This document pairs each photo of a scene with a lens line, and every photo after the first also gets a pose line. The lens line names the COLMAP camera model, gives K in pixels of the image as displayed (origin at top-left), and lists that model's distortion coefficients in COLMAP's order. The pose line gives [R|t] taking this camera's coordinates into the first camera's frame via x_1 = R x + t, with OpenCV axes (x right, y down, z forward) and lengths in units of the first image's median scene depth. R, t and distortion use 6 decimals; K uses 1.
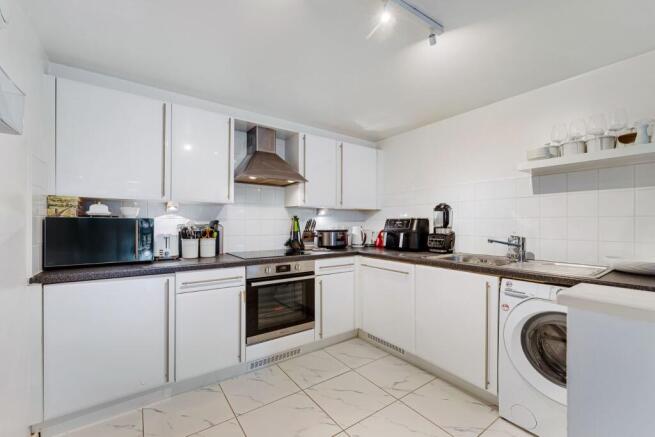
lens RADIAL K [[272.1, 0, 328.6], [0, 272.1, 220.7], [0, 0, 1]] dist [-0.002881, -0.000300]
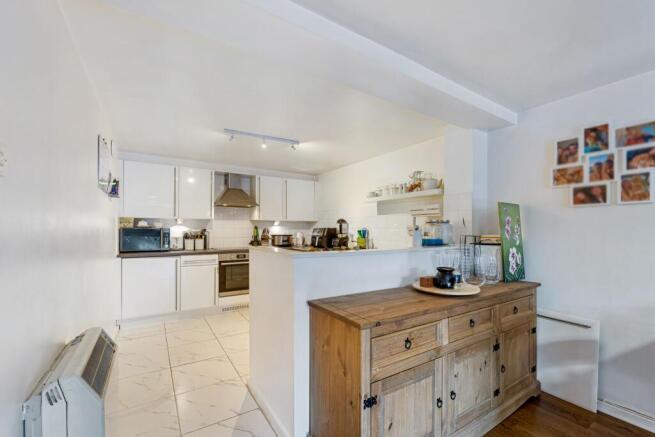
lens RADIAL K [[272.3, 0, 329.7], [0, 272.3, 227.6], [0, 0, 1]] dist [-0.000508, -0.000090]
pose [[0.999164, 0.002585, -0.040788, 0.440533], [-0.002409, 0.999988, 0.004364, -0.018199], [0.040799, -0.004262, 0.999158, -0.684455]]
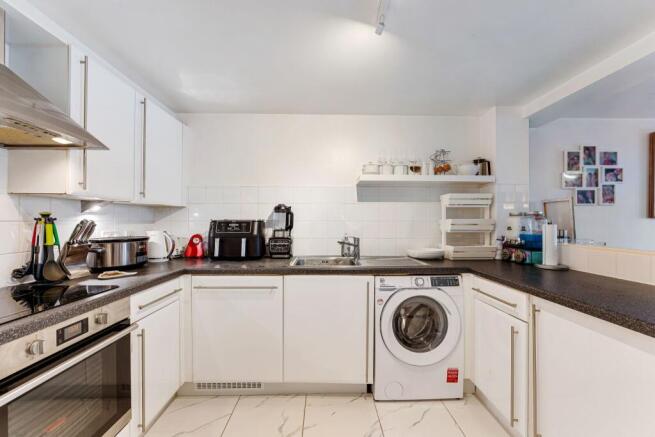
lens RADIAL K [[272.1, 0, 328.6], [0, 272.1, 220.7], [0, 0, 1]] dist [-0.002881, -0.000300]
pose [[0.567757, 0.004447, 0.823184, -0.270794], [-0.008555, 0.999963, 0.000498, -0.010590], [-0.823152, -0.007325, 0.567774, 0.361906]]
